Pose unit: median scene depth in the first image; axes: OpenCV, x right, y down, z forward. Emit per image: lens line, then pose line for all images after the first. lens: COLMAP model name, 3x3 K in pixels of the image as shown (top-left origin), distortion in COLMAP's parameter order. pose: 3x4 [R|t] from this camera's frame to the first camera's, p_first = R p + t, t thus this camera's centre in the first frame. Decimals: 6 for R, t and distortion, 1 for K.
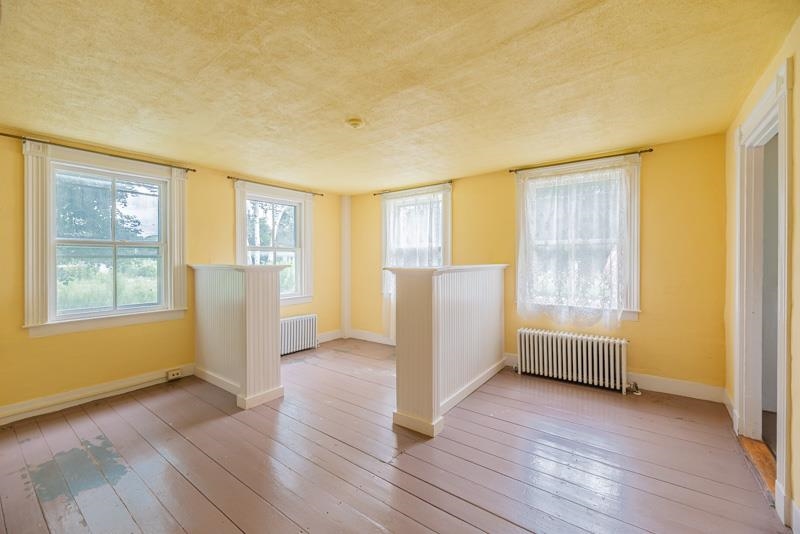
lens RADIAL K [[332.9, 0, 401.9], [0, 332.9, 263.0], [0, 0, 1]] dist [-0.001582, -0.000358]
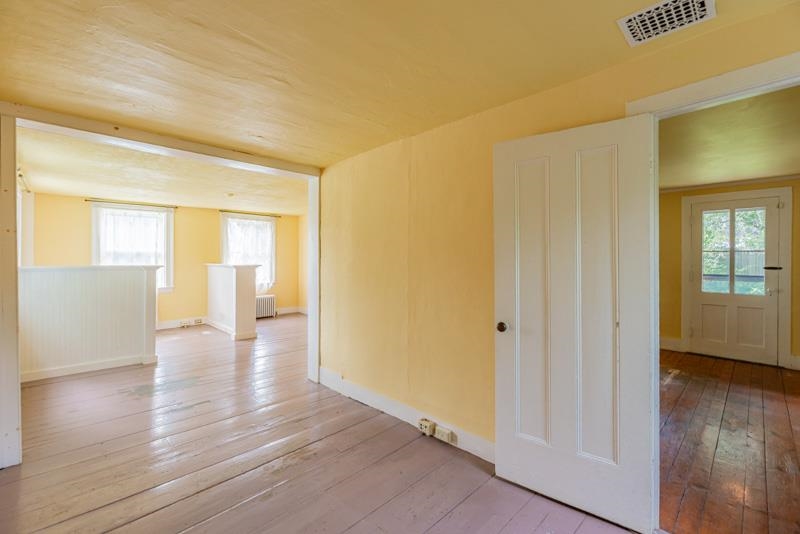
lens RADIAL K [[332.9, 0, 408.3], [0, 332.9, 263.0], [0, 0, 1]] dist [-0.001582, -0.000358]
pose [[0.138303, -0.007206, 0.990364, -1.374470], [0.003449, 0.999971, 0.006795, -0.008158], [-0.990384, 0.002476, 0.138323, -0.253553]]
